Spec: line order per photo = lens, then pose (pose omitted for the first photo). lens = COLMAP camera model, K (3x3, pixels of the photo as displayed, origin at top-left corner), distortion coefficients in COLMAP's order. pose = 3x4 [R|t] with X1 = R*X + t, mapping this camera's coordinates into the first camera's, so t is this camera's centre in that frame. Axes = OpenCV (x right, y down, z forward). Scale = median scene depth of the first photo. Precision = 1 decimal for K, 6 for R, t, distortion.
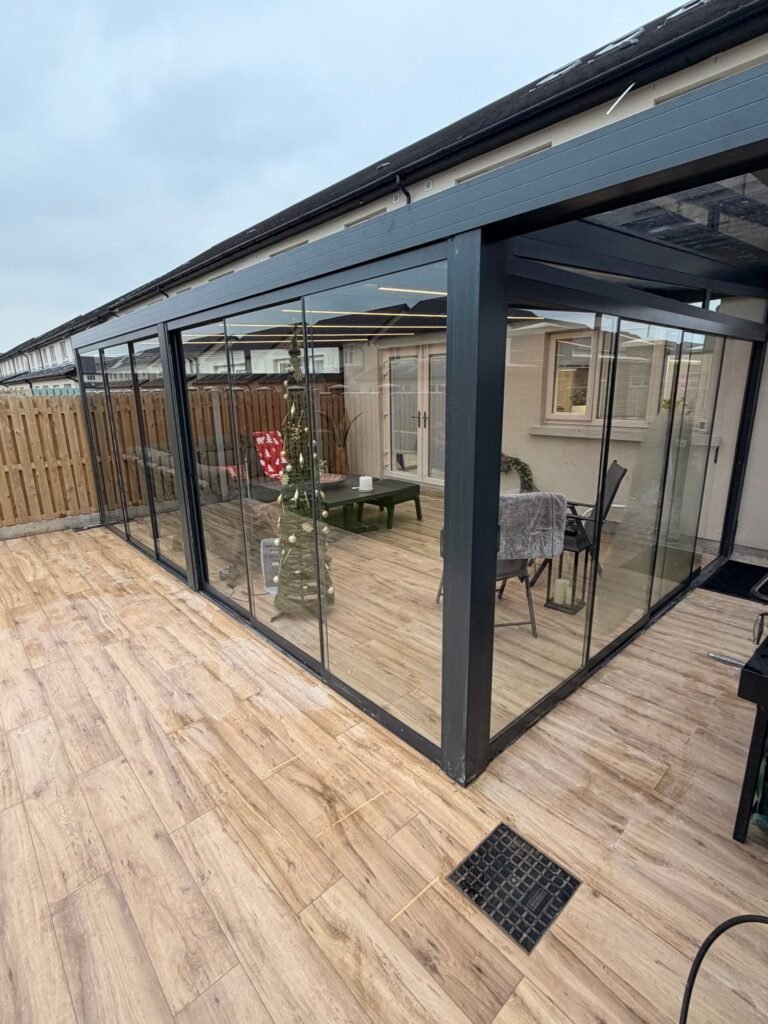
lens RADIAL K [[497.9, 0, 382.9], [0, 497.9, 512.5], [0, 0, 1]] dist [0.001435, -0.000503]
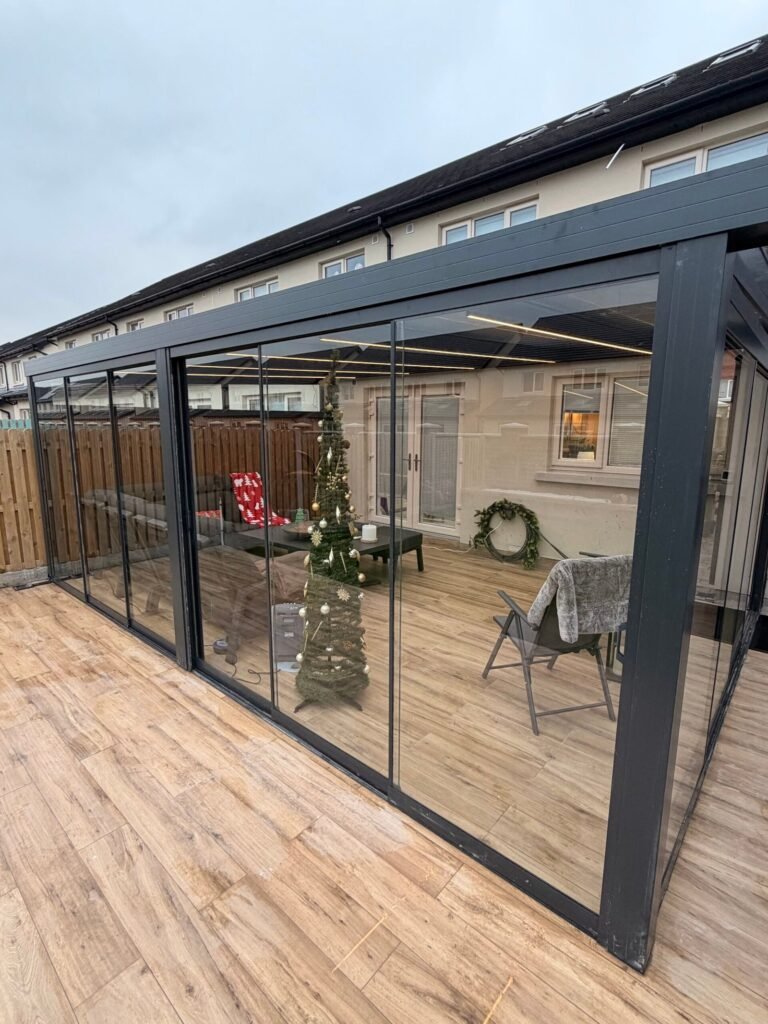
lens RADIAL K [[497.9, 0, 385.2], [0, 497.9, 512.0], [0, 0, 1]] dist [0.001435, -0.000503]
pose [[0.992950, 0.003203, 0.118489, -0.170207], [0.005754, 0.997154, -0.075178, -0.042299], [-0.118392, 0.075330, 0.990105, 0.149543]]
